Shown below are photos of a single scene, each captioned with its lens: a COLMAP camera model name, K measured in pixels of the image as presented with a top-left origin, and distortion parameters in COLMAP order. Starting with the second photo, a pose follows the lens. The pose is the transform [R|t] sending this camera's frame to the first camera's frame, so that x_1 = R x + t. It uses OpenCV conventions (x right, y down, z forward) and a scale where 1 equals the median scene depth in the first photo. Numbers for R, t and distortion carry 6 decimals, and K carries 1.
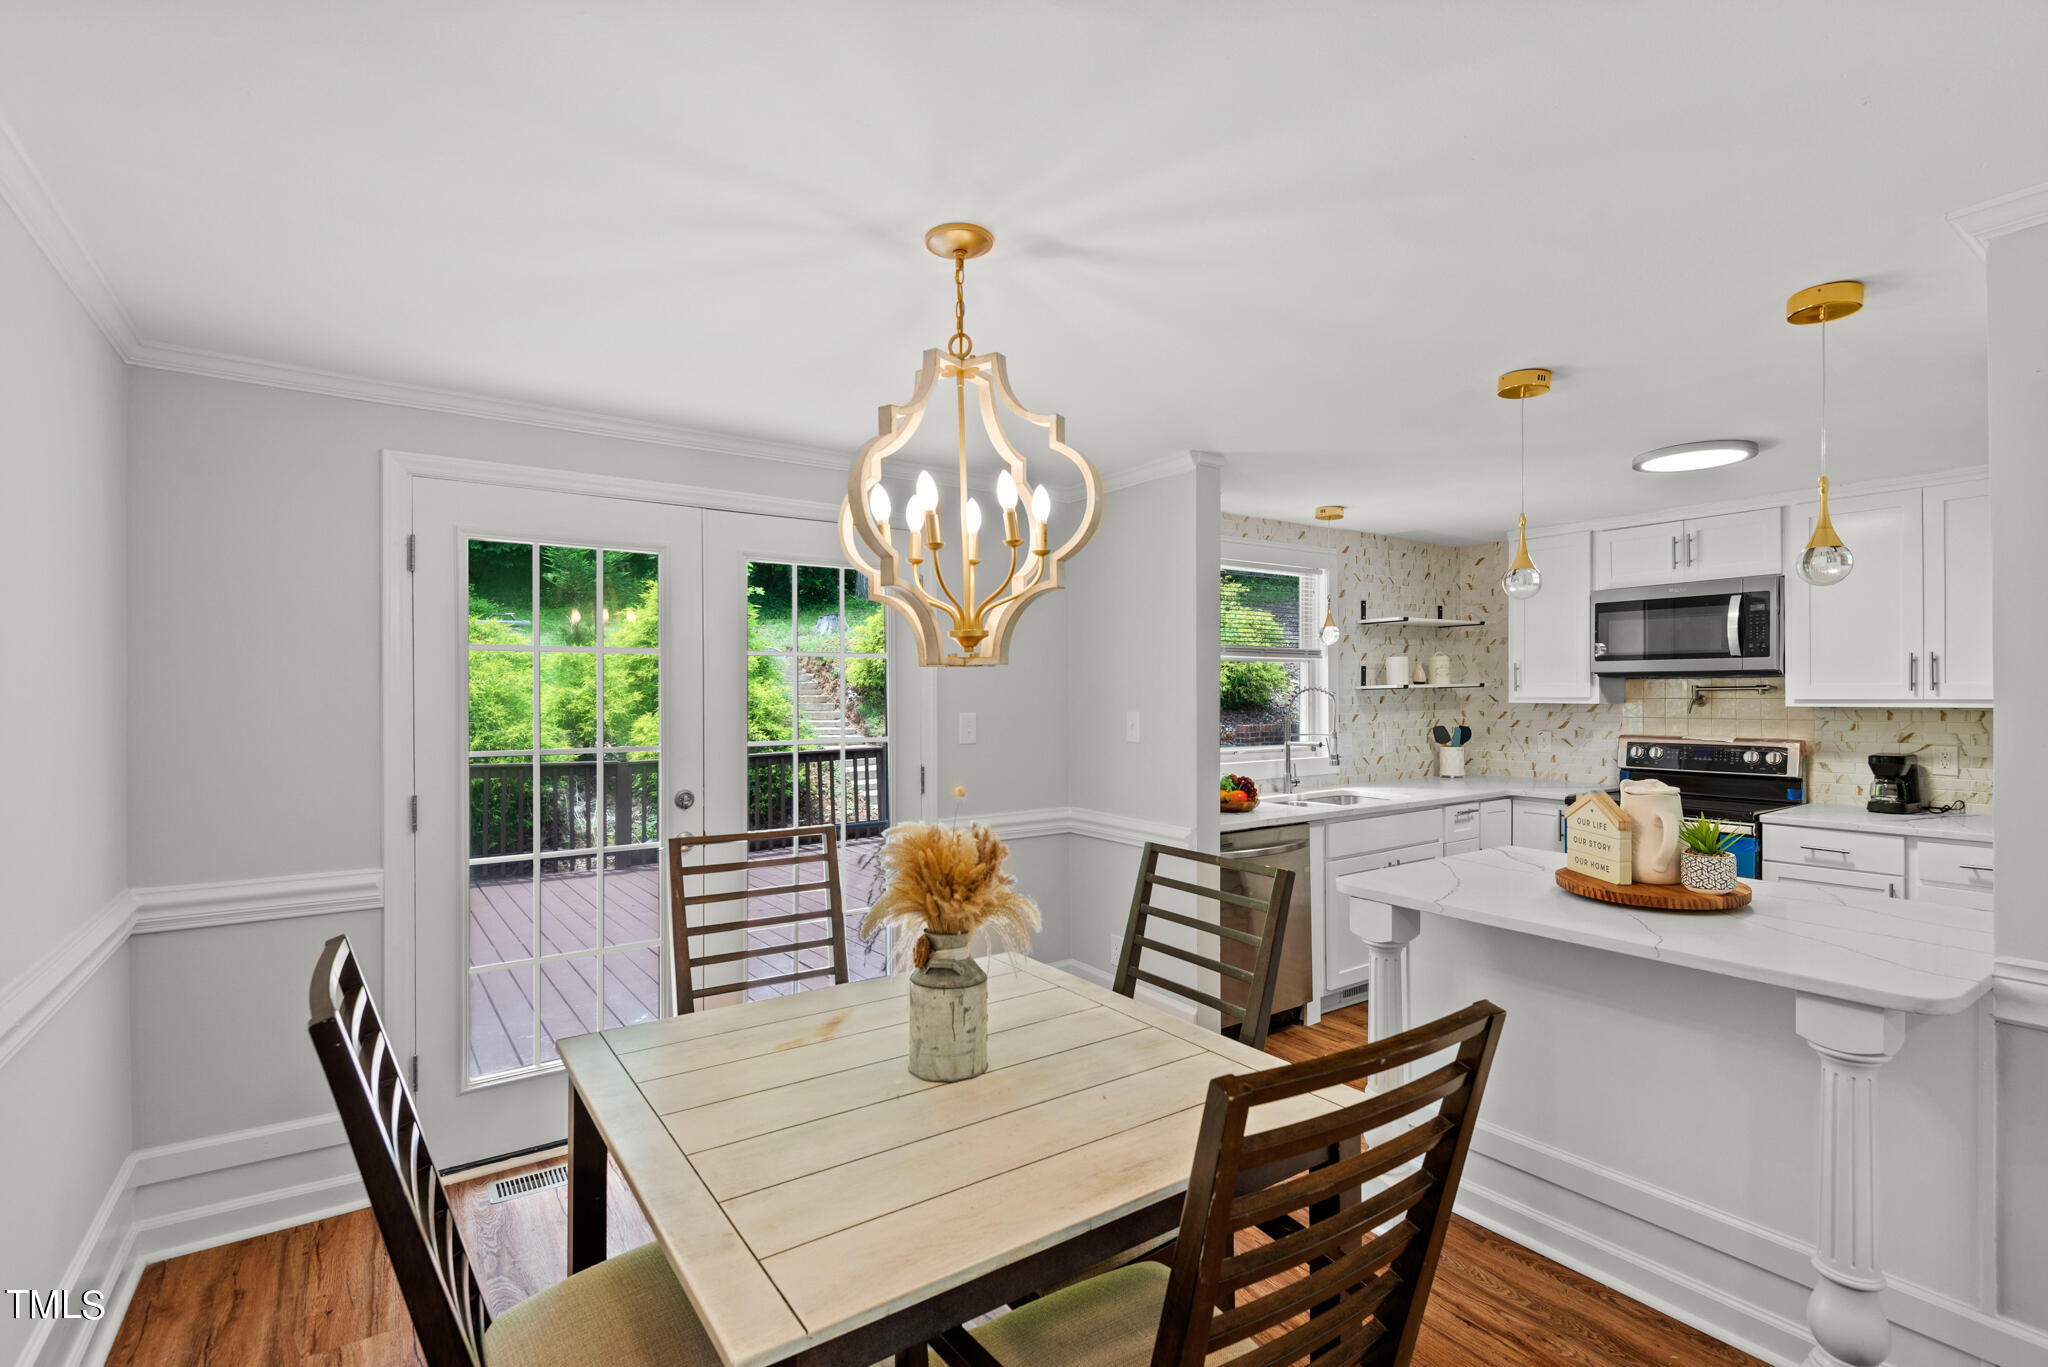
lens RADIAL K [[940.6, 0, 1020.5], [0, 940.6, 677.6], [0, 0, 1]] dist [0.021461, -0.018472]
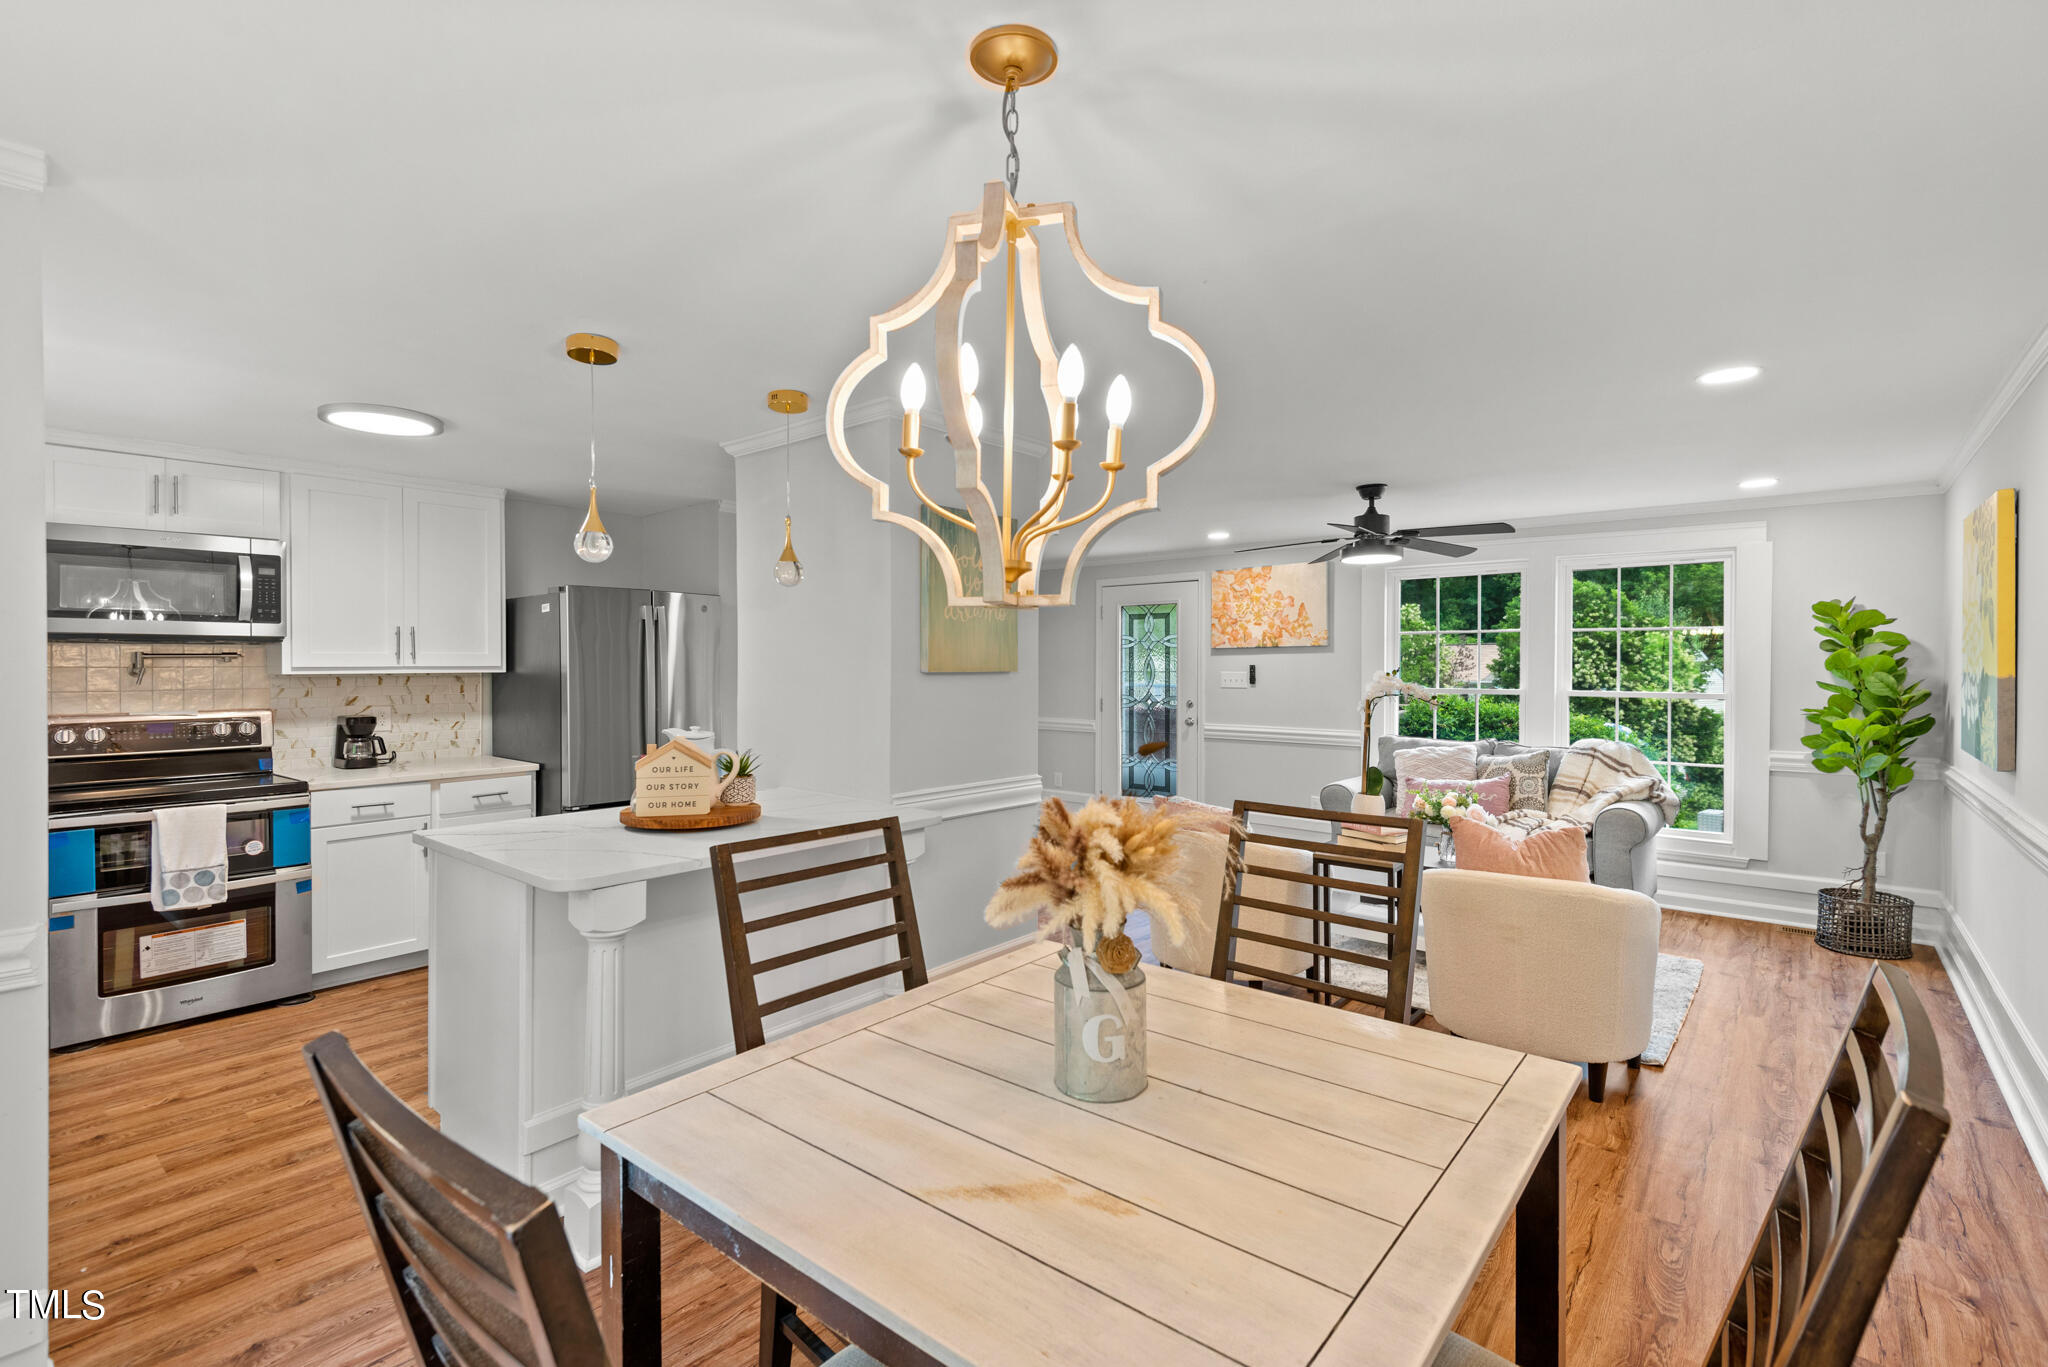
lens RADIAL K [[940.6, 0, 1020.5], [0, 940.6, 677.6], [0, 0, 1]] dist [0.021461, -0.018472]
pose [[-0.273492, -0.010228, 0.961820, -0.355769], [-0.010753, 0.999913, 0.007576, 0.018559], [-0.961814, -0.008270, -0.273578, 0.535047]]
